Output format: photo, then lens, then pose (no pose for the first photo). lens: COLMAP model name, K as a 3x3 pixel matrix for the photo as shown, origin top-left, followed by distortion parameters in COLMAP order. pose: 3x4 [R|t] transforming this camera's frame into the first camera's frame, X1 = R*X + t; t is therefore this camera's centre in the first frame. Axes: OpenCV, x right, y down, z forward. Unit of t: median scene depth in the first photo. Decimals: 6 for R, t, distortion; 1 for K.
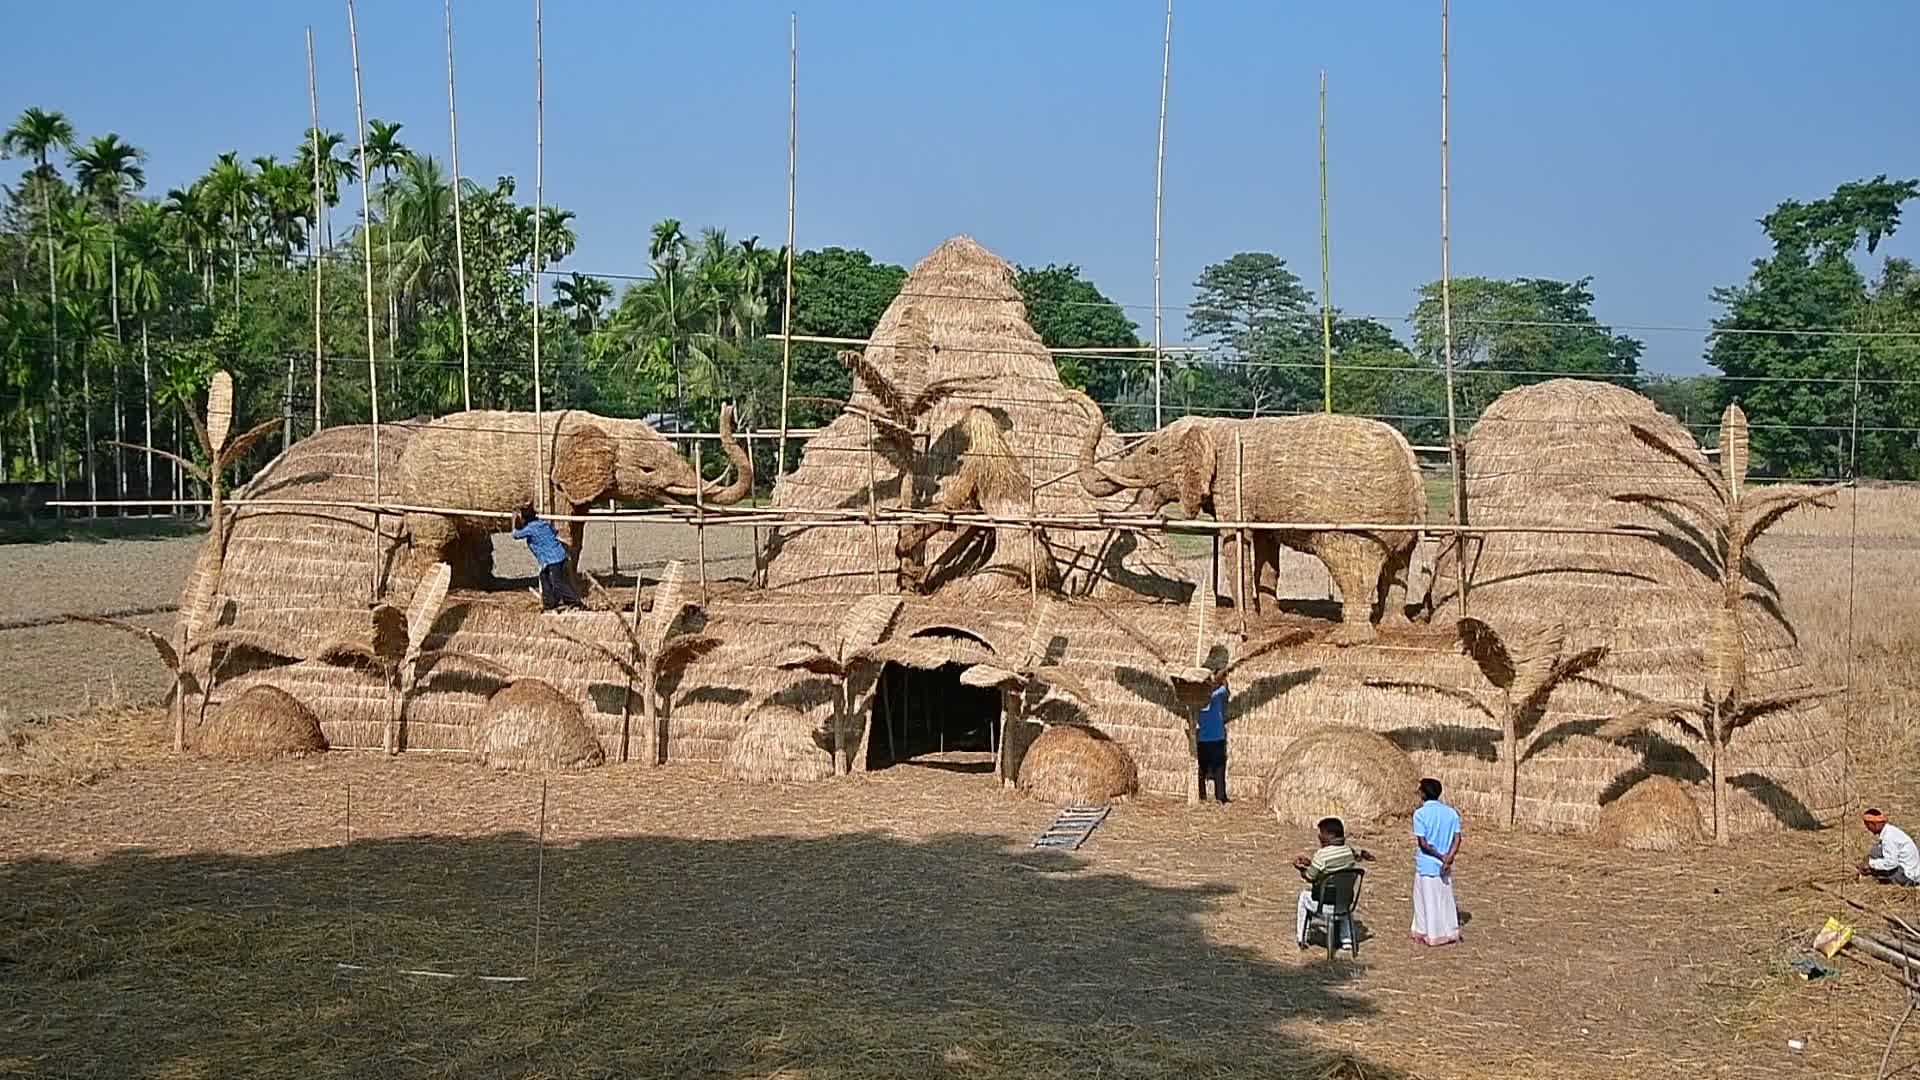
lens RADIAL K [[2442.9, 0, 960.0], [0, 2442.9, 540.0], [0, 0, 1]] dist [0.082847, 0.015540]
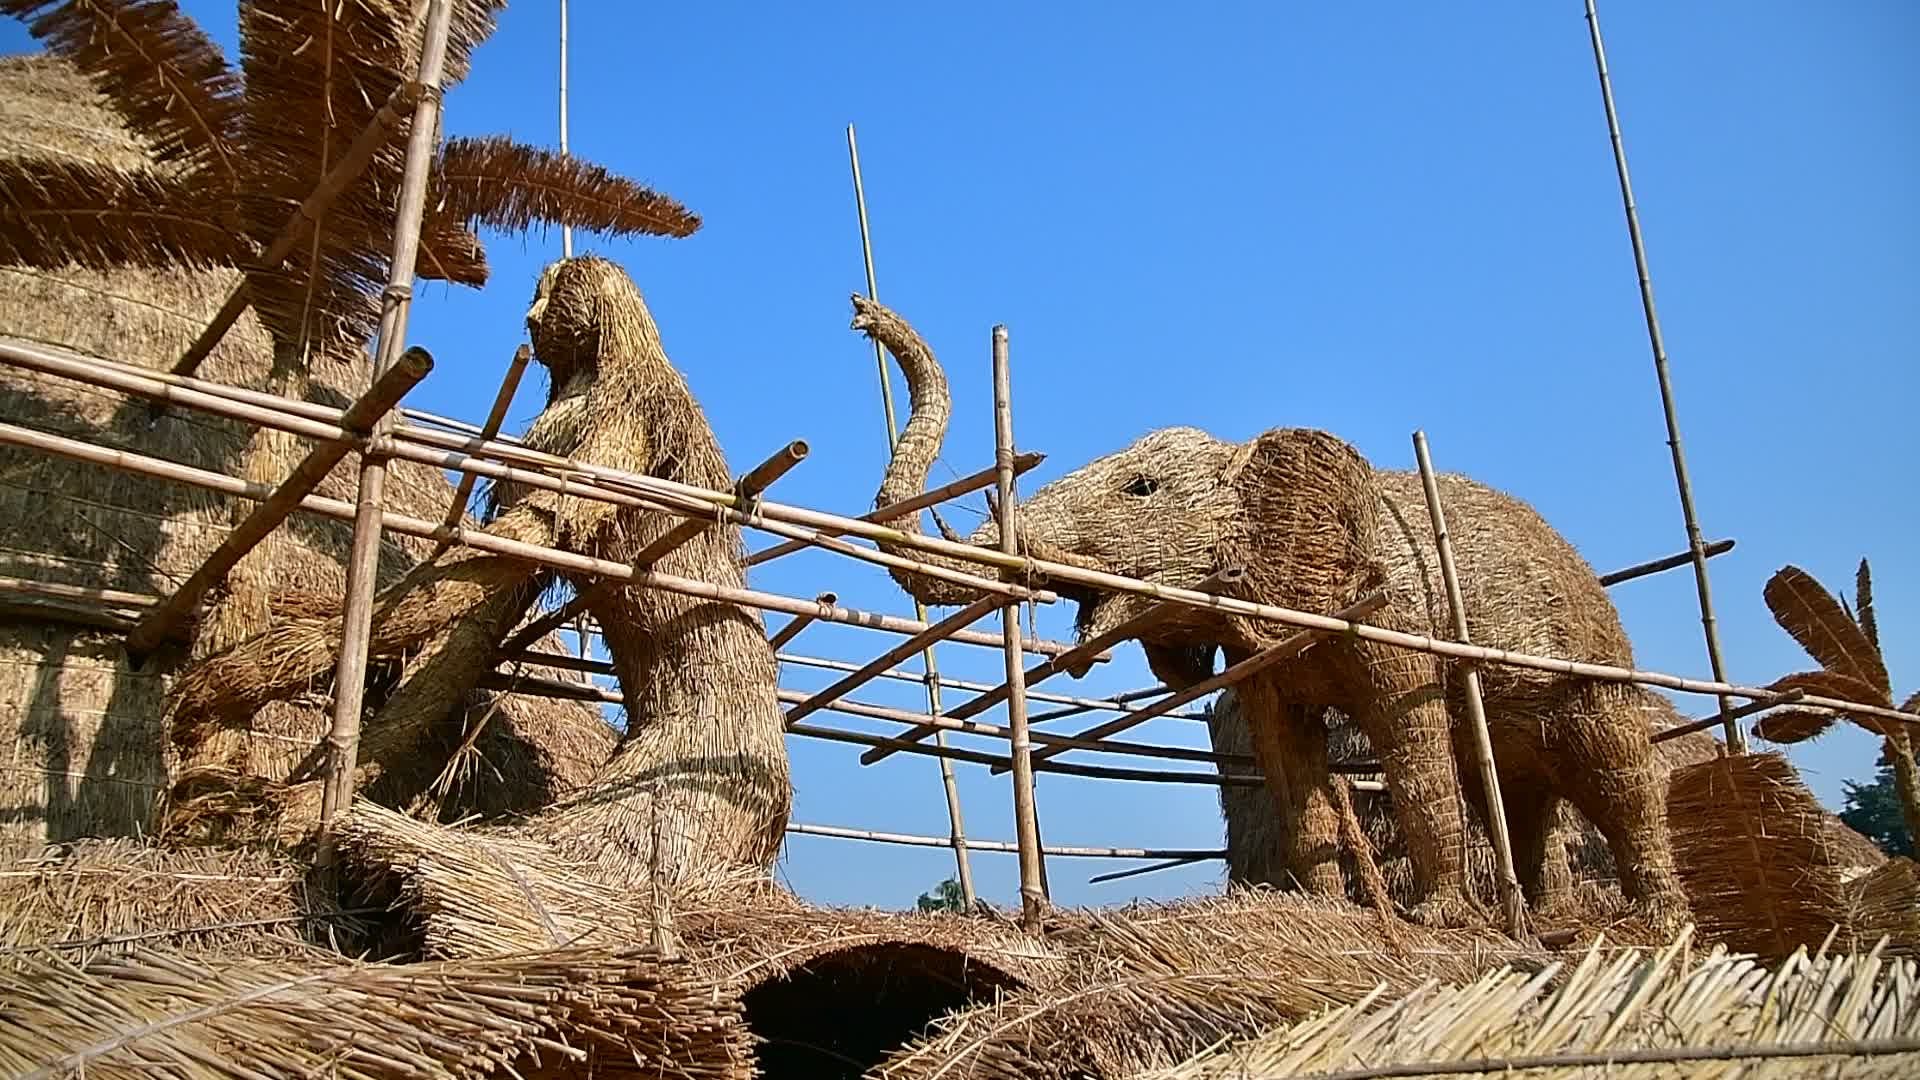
lens RADIAL K [[1337.6, 0, 960.0], [0, 1337.6, 540.0], [0, 0, 1]] dist [-0.126553, 0.111783]
pose [[0.493893, 0.272344, 0.825772, -0.098070], [0.087876, 0.929188, -0.359010, 0.041237], [-0.865071, 0.249878, 0.434987, 0.881169]]
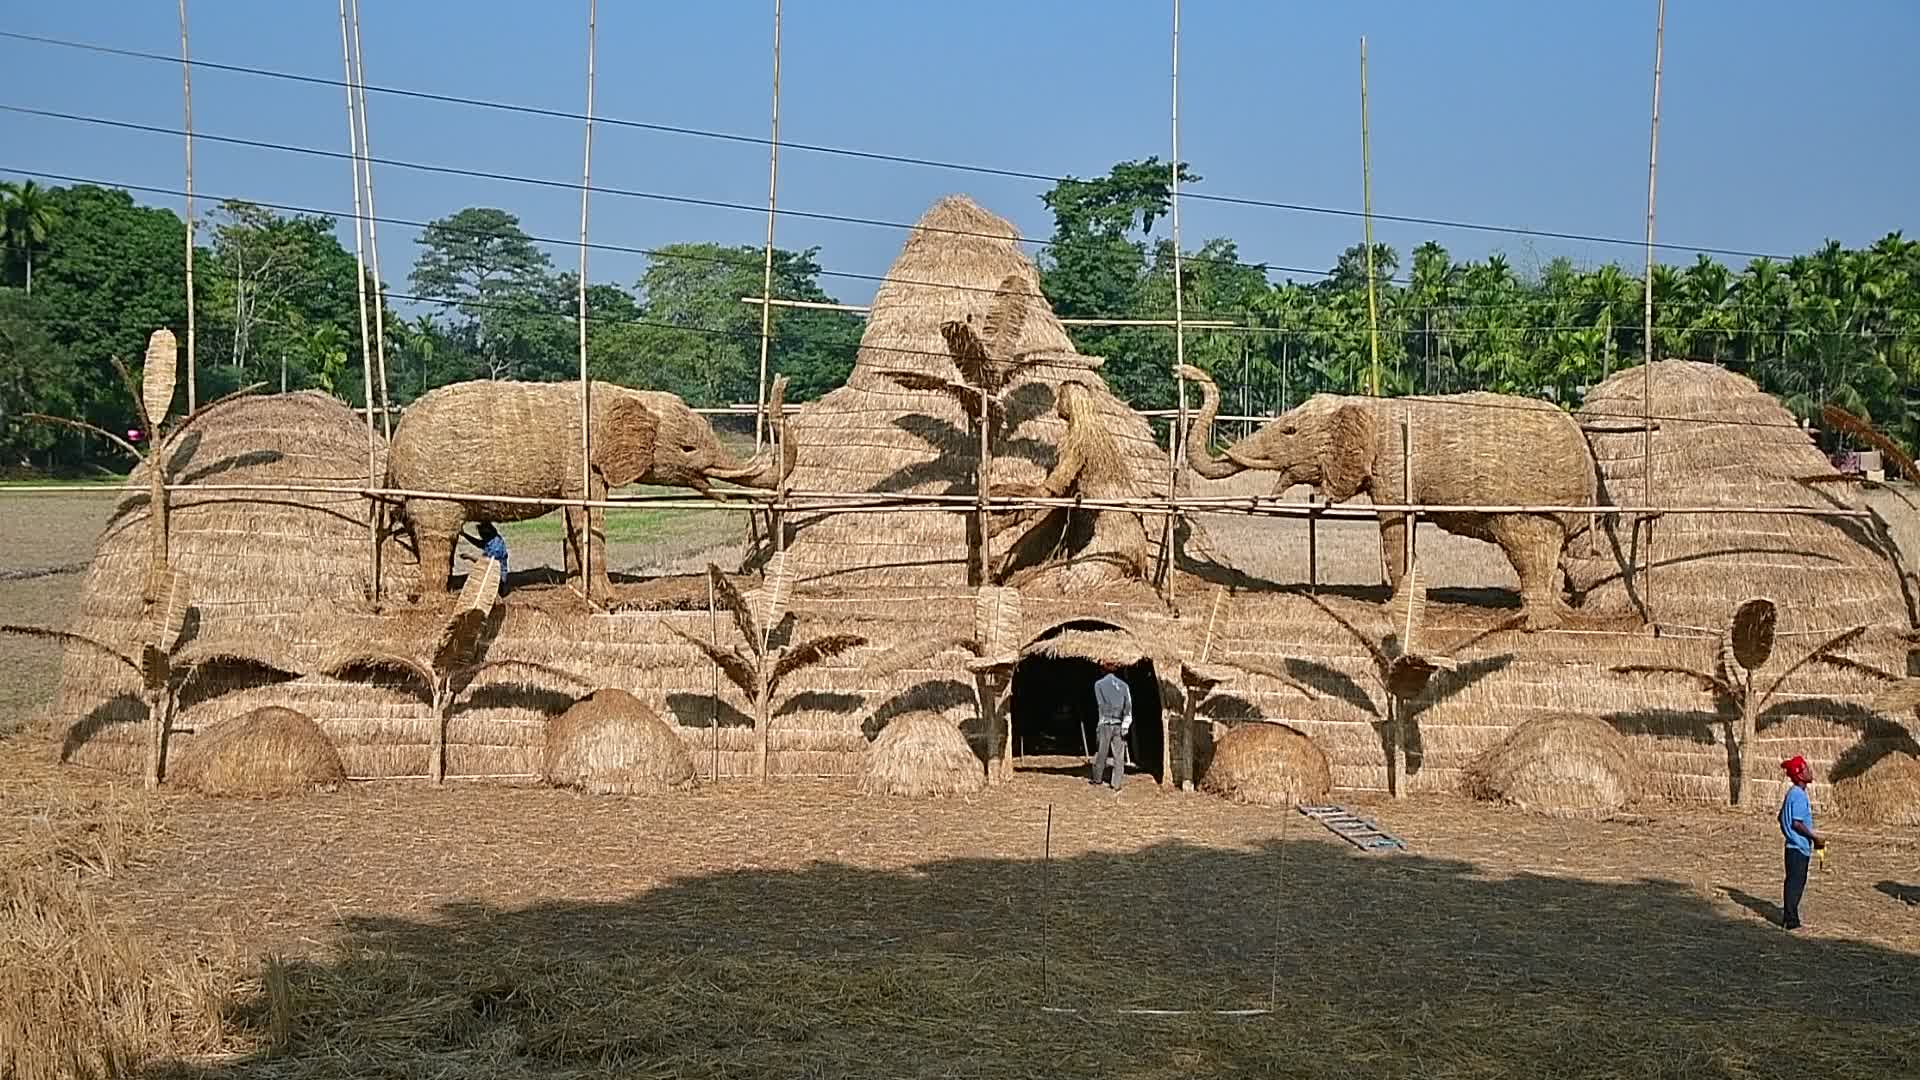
lens RADIAL K [[2666.3, 0, 960.0], [0, 2666.3, 540.0], [0, 0, 1]] dist [0.123595, 0.026340]
pose [[0.941153, -0.009561, 0.337846, -0.369126], [0.007709, 0.999947, 0.006823, -0.001893], [-0.337893, -0.003818, 0.941177, 0.063225]]
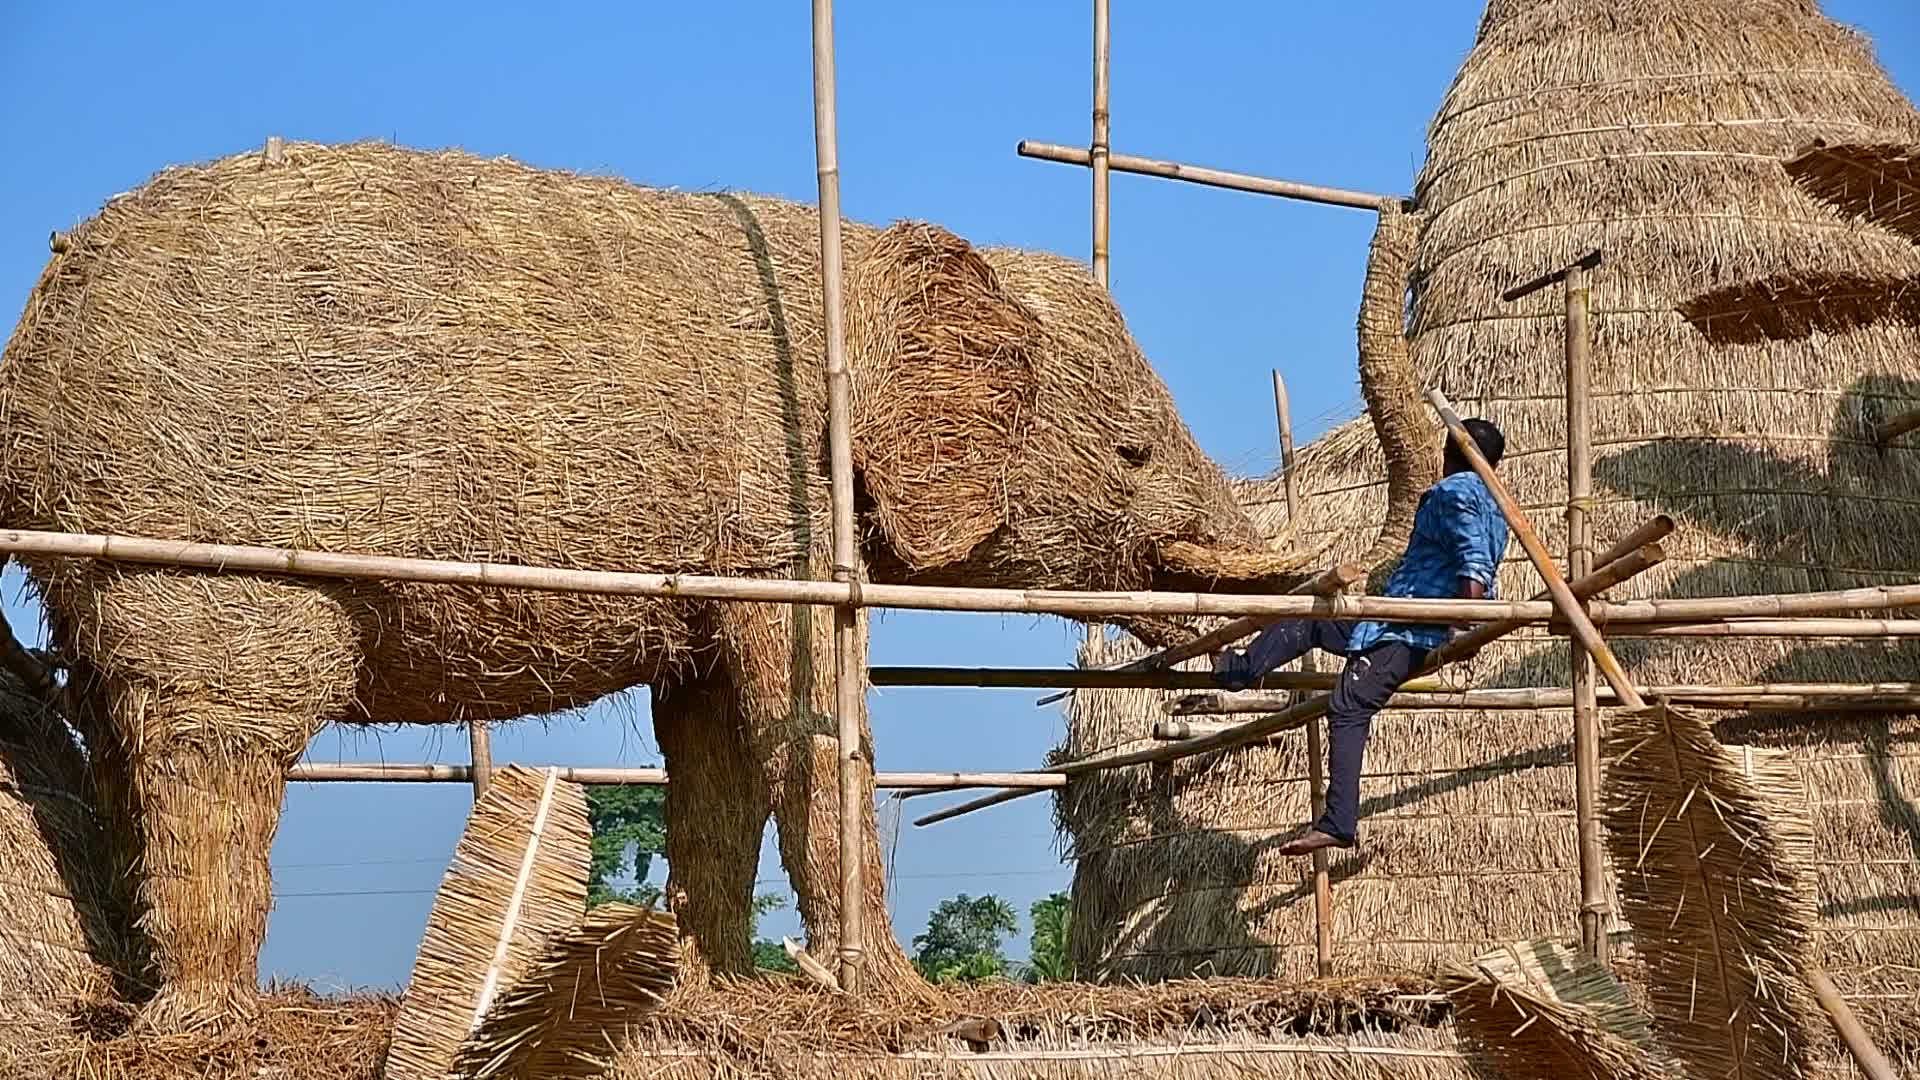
lens RADIAL K [[3760.5, 0, 1001.3], [0, 3760.5, 493.7], [0, 0, 1]] dist [0.100292, 0.464997]
pose [[0.850776, 0.069366, 0.520931, -0.331382], [0.058762, 0.972478, -0.225462, 0.056195], [-0.522234, 0.222428, 0.823285, 0.729836]]
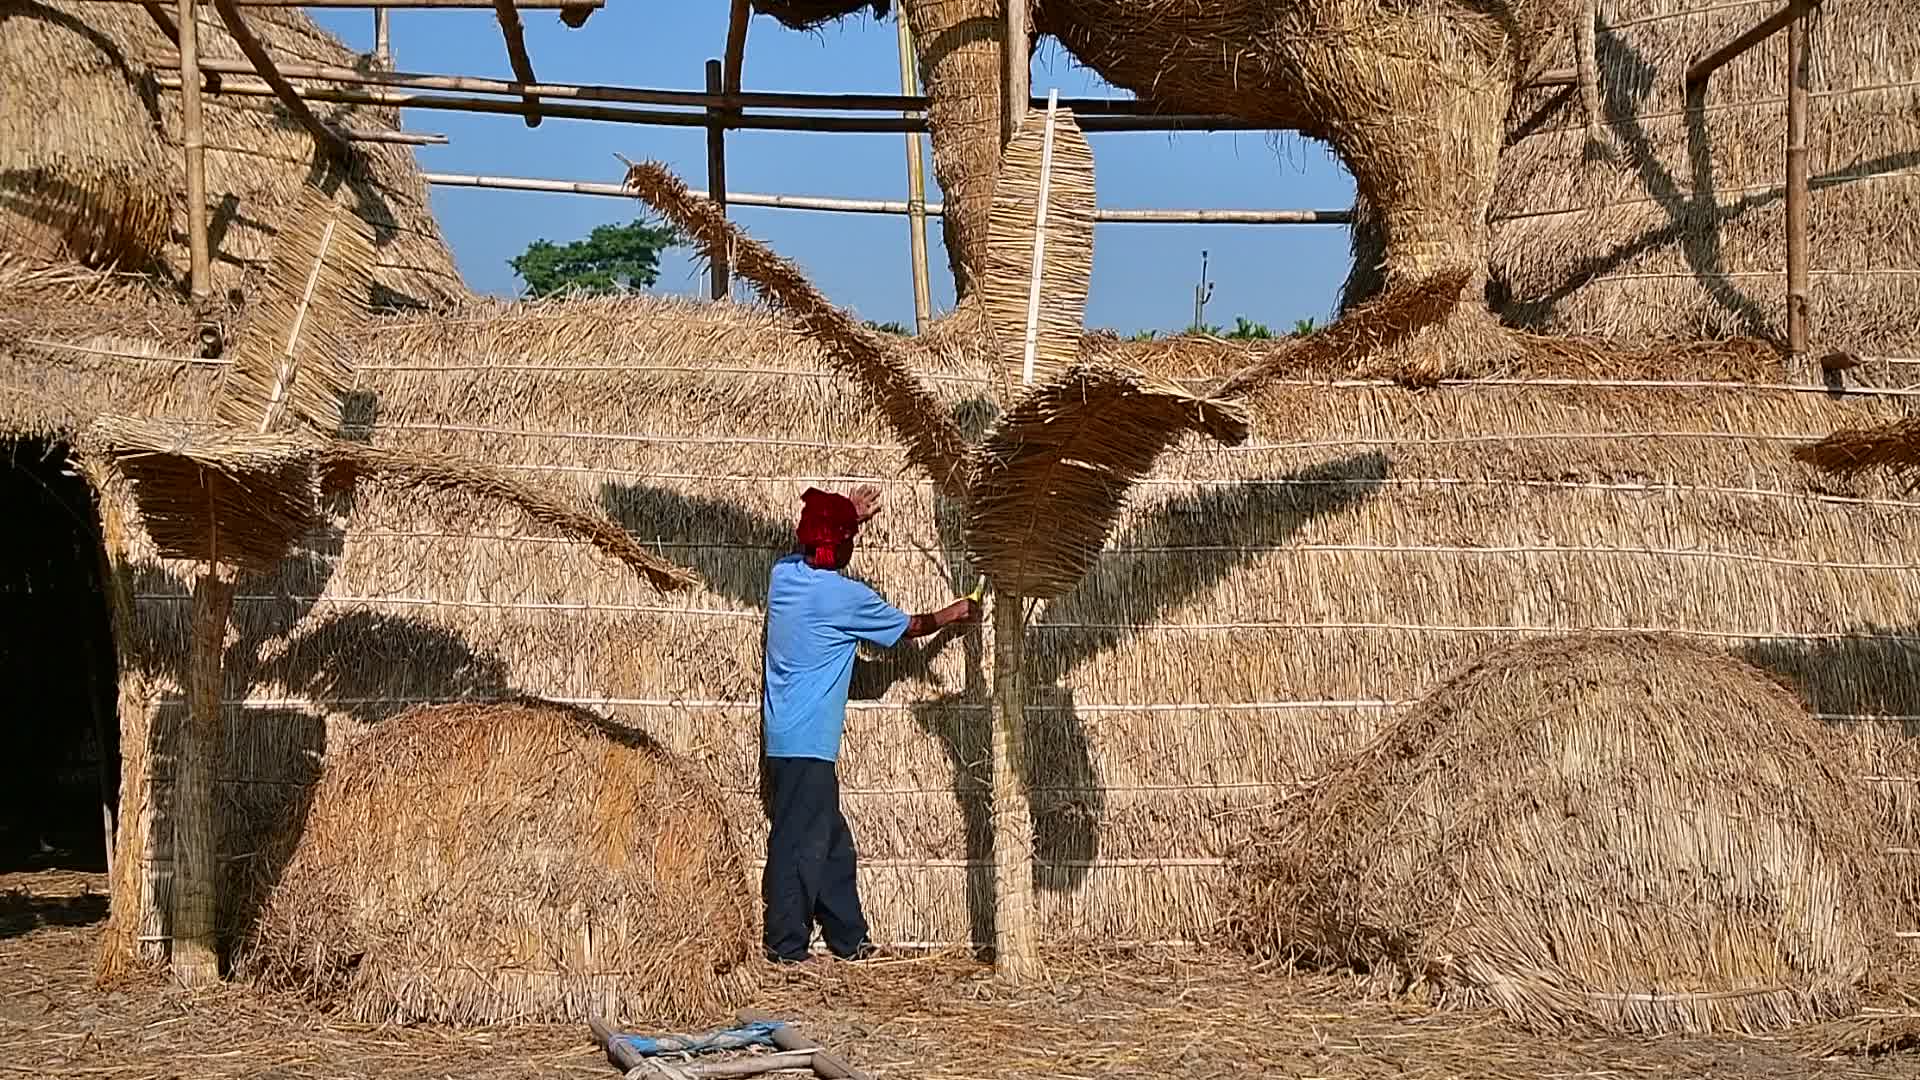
lens RADIAL K [[2666.3, 0, 960.0], [0, 2666.3, 540.0], [0, 0, 1]] dist [0.123595, 0.026340]
pose [[0.865531, -0.000195, 0.500856, -0.042949], [0.025306, 0.998740, -0.043342, 0.065382], [-0.500216, 0.050189, 0.864445, 0.668112]]
